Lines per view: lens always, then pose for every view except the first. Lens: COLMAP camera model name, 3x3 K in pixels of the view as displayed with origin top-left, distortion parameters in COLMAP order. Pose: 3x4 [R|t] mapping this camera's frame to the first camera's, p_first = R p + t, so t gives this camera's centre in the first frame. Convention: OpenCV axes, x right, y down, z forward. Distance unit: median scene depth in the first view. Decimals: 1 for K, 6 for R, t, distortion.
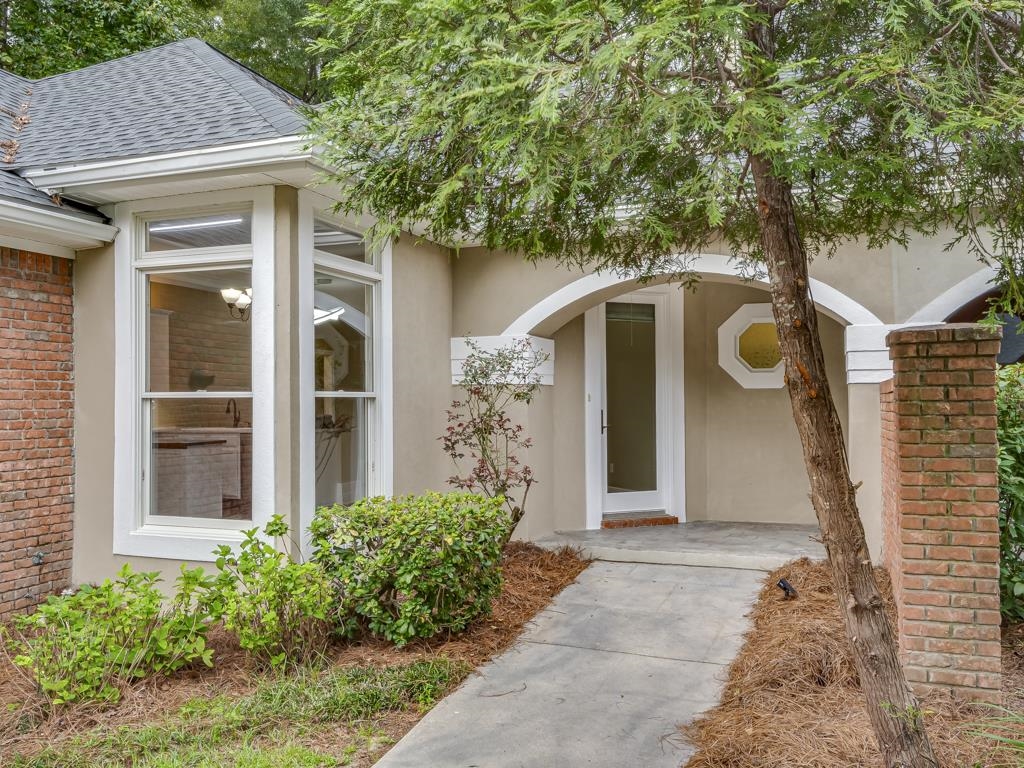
lens RADIAL K [[865.4, 0, 509.7], [0, 865.4, 387.3], [0, 0, 1]] dist [0.000837, 0.001461]
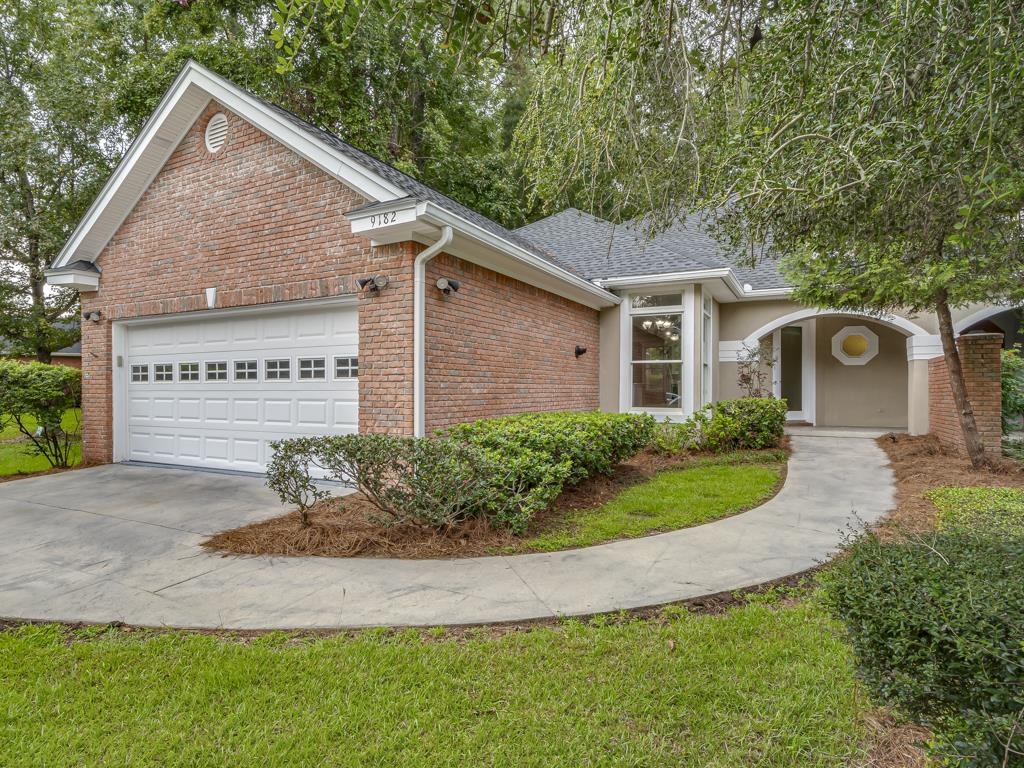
lens RADIAL K [[570.4, 0, 489.6], [0, 570.4, 384.8], [0, 0, 1]] dist [-0.004680, 0.000861]
pose [[0.990911, 0.008111, -0.134276, -0.648482], [-0.007317, 0.999953, 0.006407, 0.073722], [0.134321, -0.005366, 0.990923, -0.835811]]
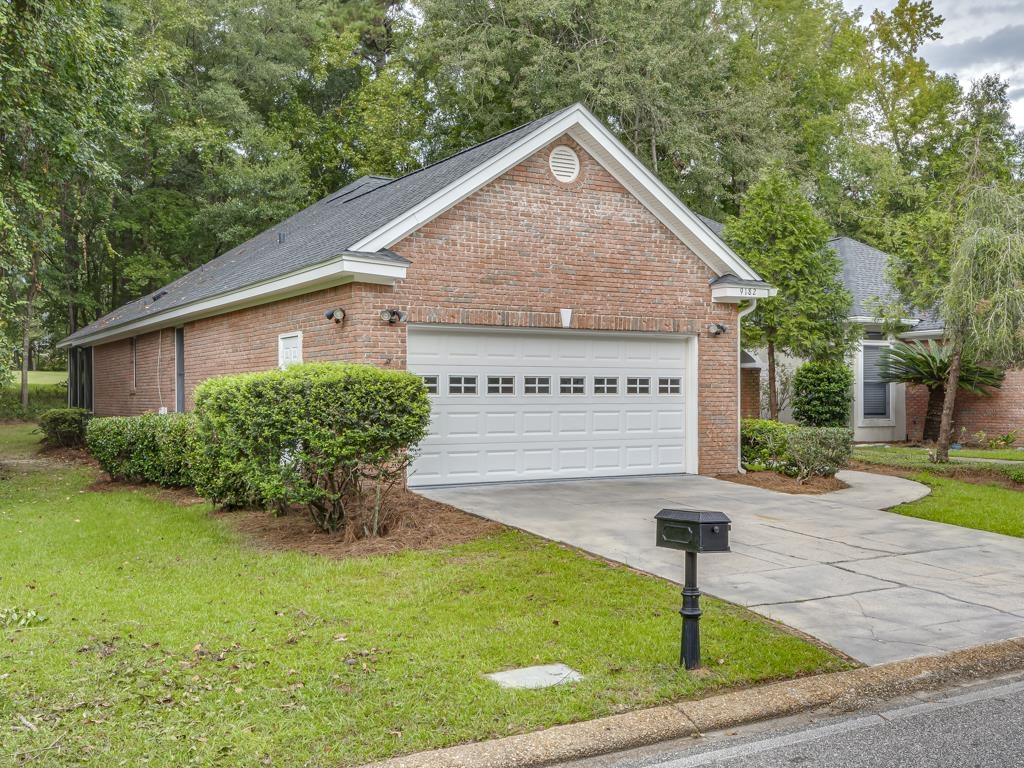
lens RADIAL K [[1023.0, 0, 512.8], [0, 1023.0, 392.1], [0, 0, 1]] dist [0.004662, 0.000000]
pose [[0.634604, 0.014442, 0.772703, -3.444506], [-0.015083, 0.999866, -0.006301, 0.088417], [-0.772690, -0.007656, 0.634737, -1.125131]]
